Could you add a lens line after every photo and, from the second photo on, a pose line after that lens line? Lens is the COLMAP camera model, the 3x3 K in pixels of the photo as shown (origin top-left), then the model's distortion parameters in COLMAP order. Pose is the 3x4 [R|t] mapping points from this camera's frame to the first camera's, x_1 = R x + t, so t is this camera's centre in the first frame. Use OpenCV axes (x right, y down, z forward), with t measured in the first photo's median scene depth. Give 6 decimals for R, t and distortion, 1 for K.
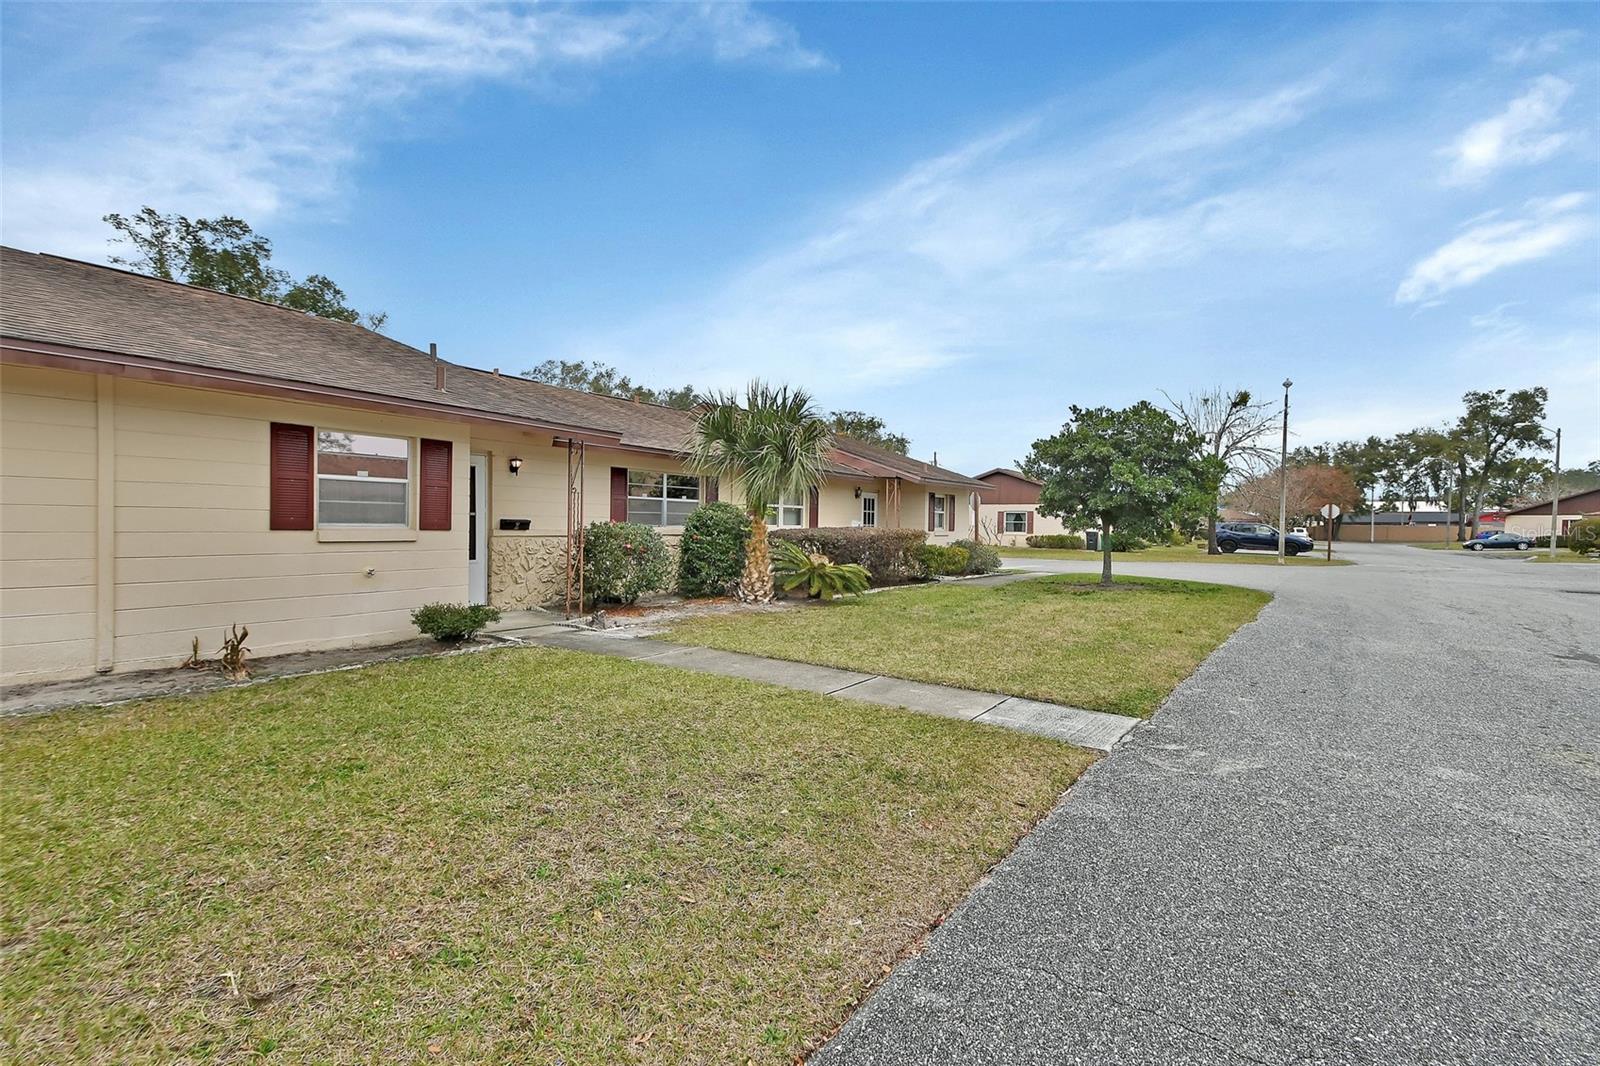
lens RADIAL K [[732.2, 0, 791.0], [0, 732.2, 531.6], [0, 0, 1]] dist [0.039308, -0.012751]
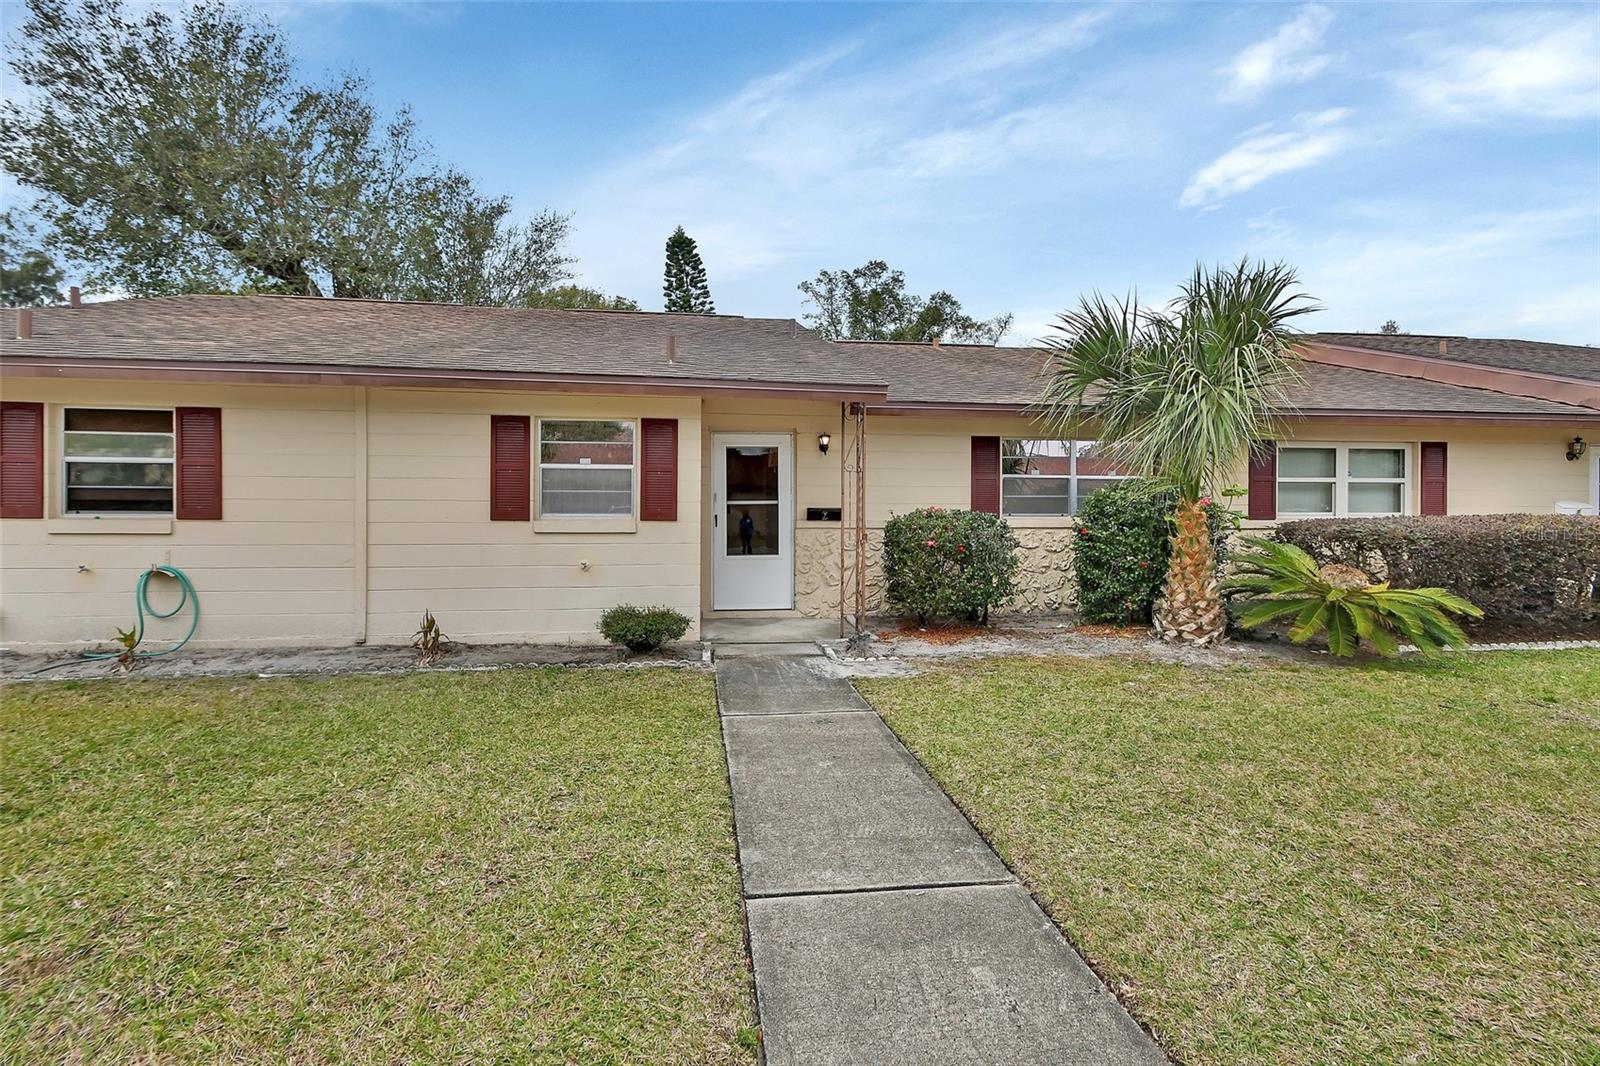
lens RADIAL K [[751.4, 0, 788.8], [0, 751.4, 499.0], [0, 0, 1]] dist [0.026214, -0.000410]
pose [[0.665138, -0.022161, -0.746391, 0.199485], [-0.001464, 0.999519, -0.030981, -0.000135], [0.746719, 0.021699, 0.664786, 0.354325]]
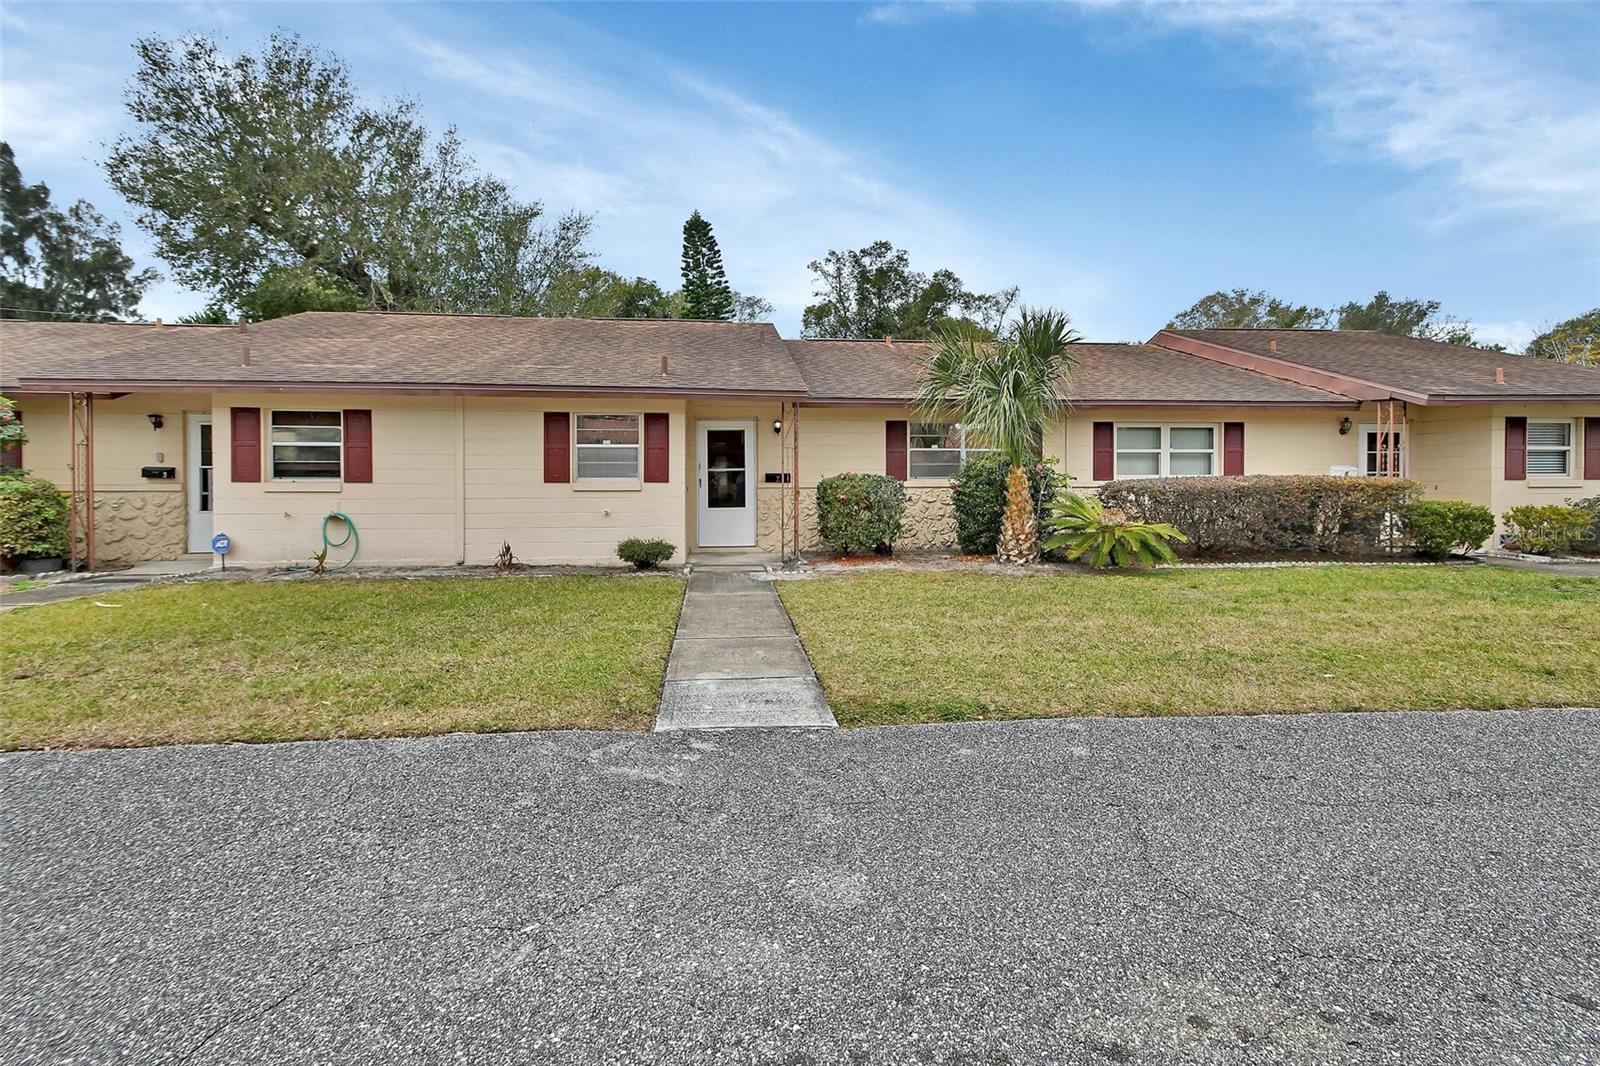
lens RADIAL K [[757.0, 0, 796.9], [0, 757.0, 467.8], [0, 0, 1]] dist [0.027565, 0.000454]
pose [[0.648405, -0.024469, -0.760902, 0.476724], [0.003242, 0.999563, -0.029381, 0.008639], [0.761289, 0.016583, 0.648201, 0.219594]]
